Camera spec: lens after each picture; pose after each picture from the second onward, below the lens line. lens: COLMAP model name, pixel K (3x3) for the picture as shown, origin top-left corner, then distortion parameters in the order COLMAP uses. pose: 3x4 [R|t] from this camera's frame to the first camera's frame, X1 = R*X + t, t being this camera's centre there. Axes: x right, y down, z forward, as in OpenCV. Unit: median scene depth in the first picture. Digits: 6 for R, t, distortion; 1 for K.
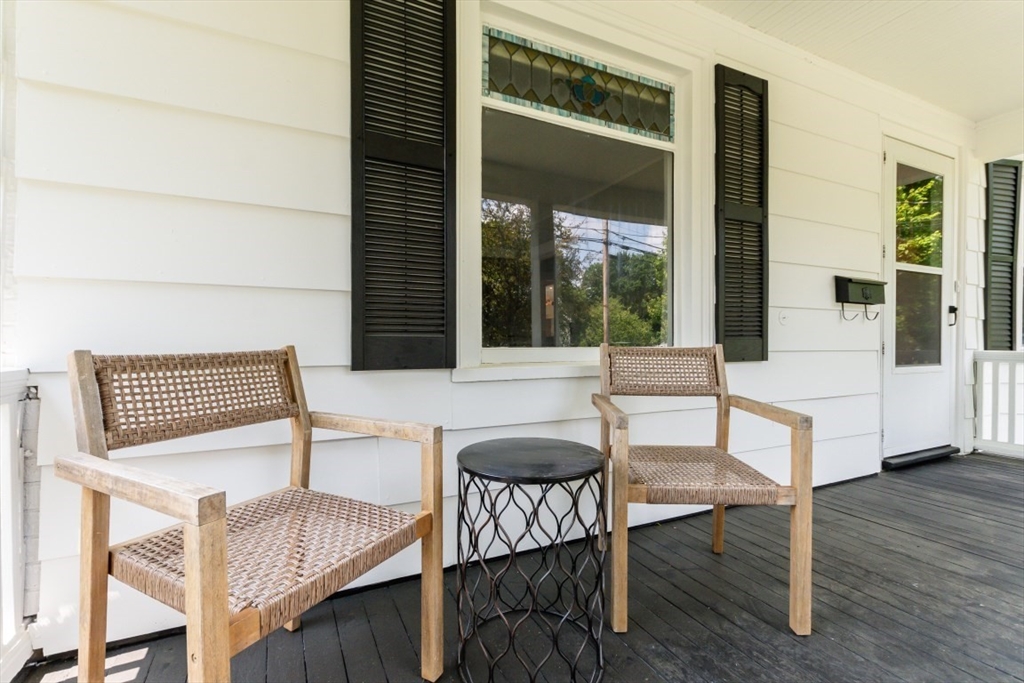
lens RADIAL K [[447.2, 0, 512.0], [0, 447.2, 341.5], [0, 0, 1]] dist [0.000852, 0.000656]
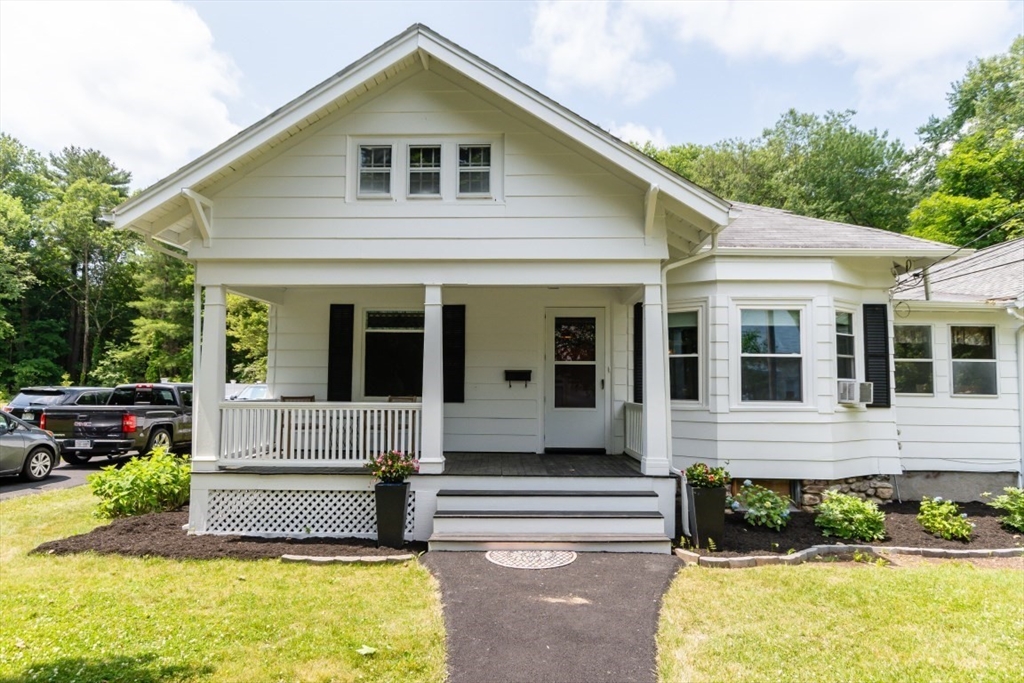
lens RADIAL K [[644.6, 0, 512.0], [0, 644.6, 341.5], [0, 0, 1]] dist [0.004487, 0.000043]
pose [[0.890681, -0.026953, -0.453830, 2.394699], [-0.008072, 0.997146, -0.075063, -0.034390], [0.454558, 0.070520, 0.887921, -2.227704]]
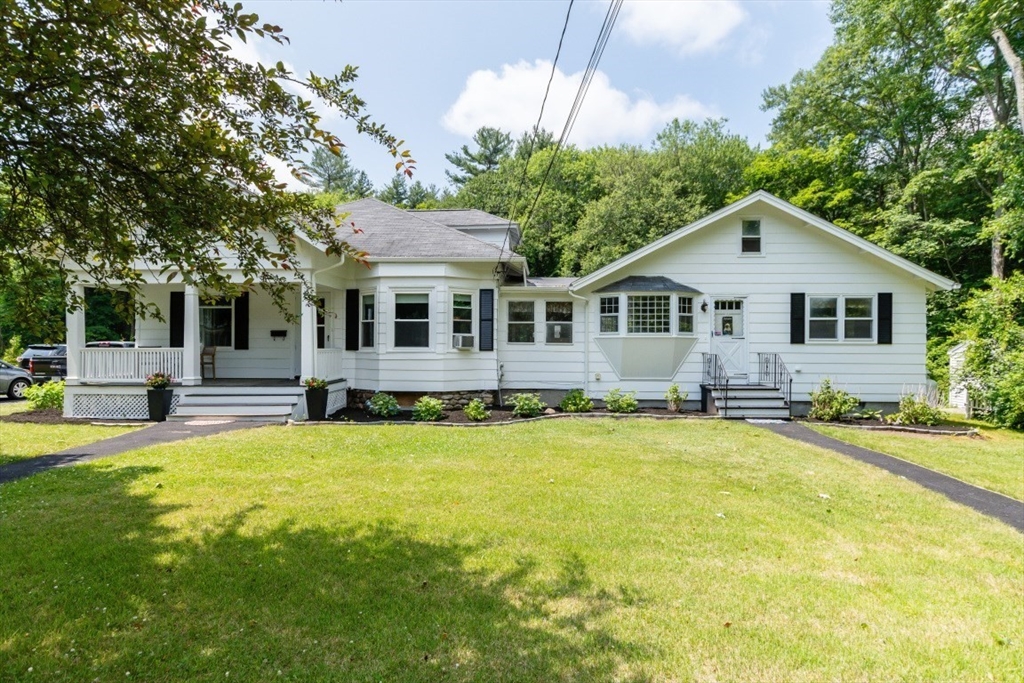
lens RADIAL K [[564.1, 0, 512.0], [0, 564.1, 341.5], [0, 0, 1]] dist [-0.004360, -0.000047]
pose [[0.877969, -0.005805, -0.478683, 5.290401], [-0.001558, 0.999887, -0.014983, 0.038148], [0.478716, 0.013900, 0.877860, -2.625303]]
